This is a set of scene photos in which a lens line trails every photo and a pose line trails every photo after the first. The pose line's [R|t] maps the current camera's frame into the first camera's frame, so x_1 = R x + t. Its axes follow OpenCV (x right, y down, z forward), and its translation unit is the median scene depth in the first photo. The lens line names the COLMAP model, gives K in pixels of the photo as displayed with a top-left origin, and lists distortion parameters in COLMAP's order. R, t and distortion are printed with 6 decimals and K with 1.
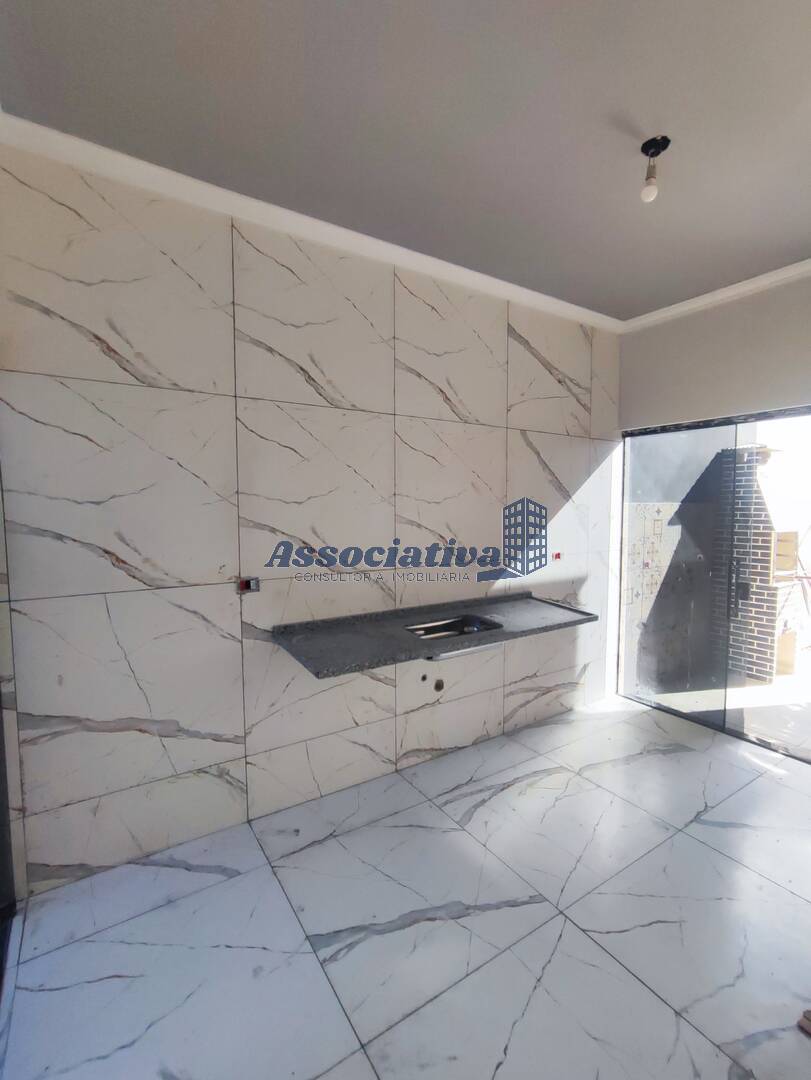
lens RADIAL K [[487.2, 0, 402.8], [0, 487.2, 537.7], [0, 0, 1]] dist [-0.034920, 0.019211]
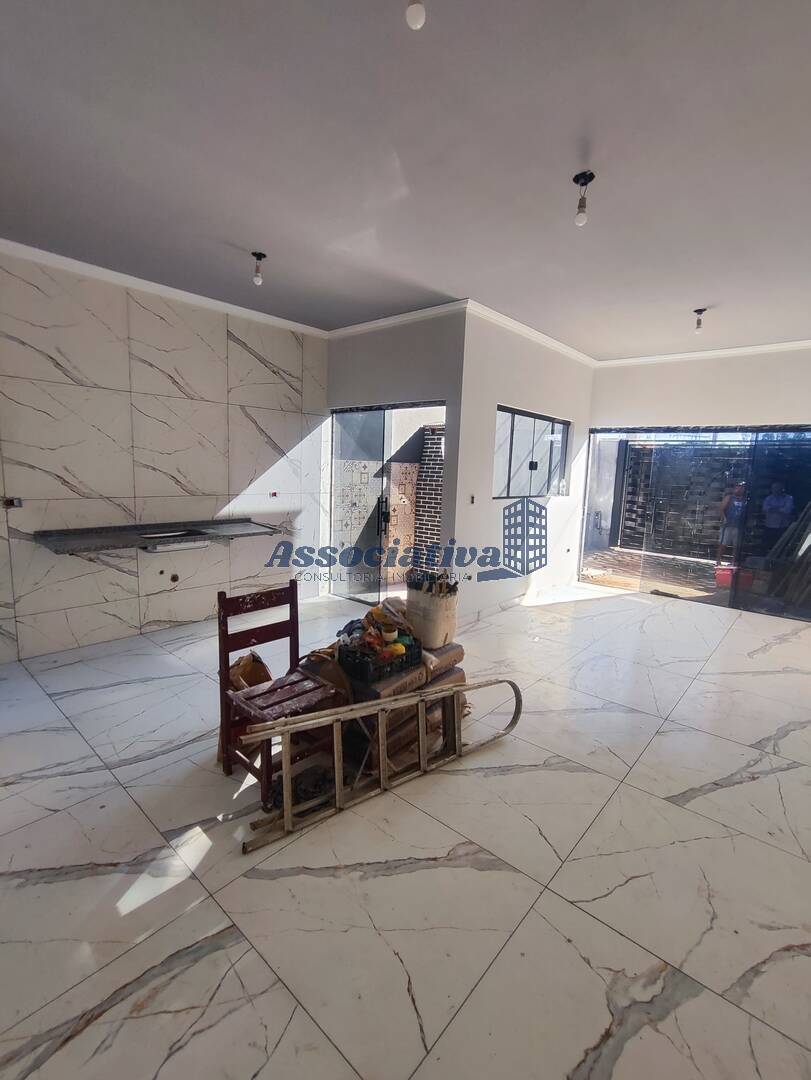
lens RADIAL K [[487.2, 0, 402.8], [0, 487.2, 537.7], [0, 0, 1]] dist [-0.034920, 0.019211]
pose [[0.961930, -0.005953, 0.273233, 0.321658], [-0.015942, 0.996838, 0.077843, 0.052054], [-0.272832, -0.079235, 0.958793, -0.560060]]
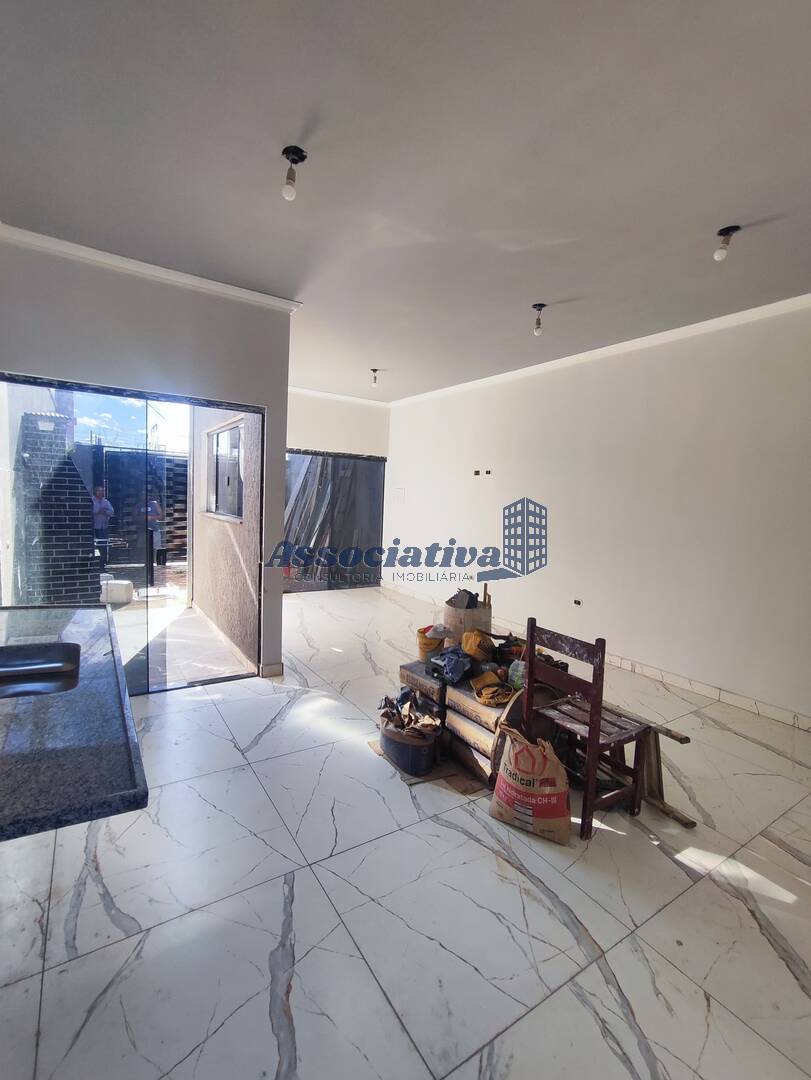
lens RADIAL K [[490.8, 0, 403.2], [0, 490.8, 533.1], [0, 0, 1]] dist [-0.000507, -0.000127]
pose [[-0.003014, -0.069161, 0.997601, -0.399651], [0.029272, 0.997172, 0.069220, -0.003544], [-0.999567, 0.029410, -0.000981, 0.453854]]
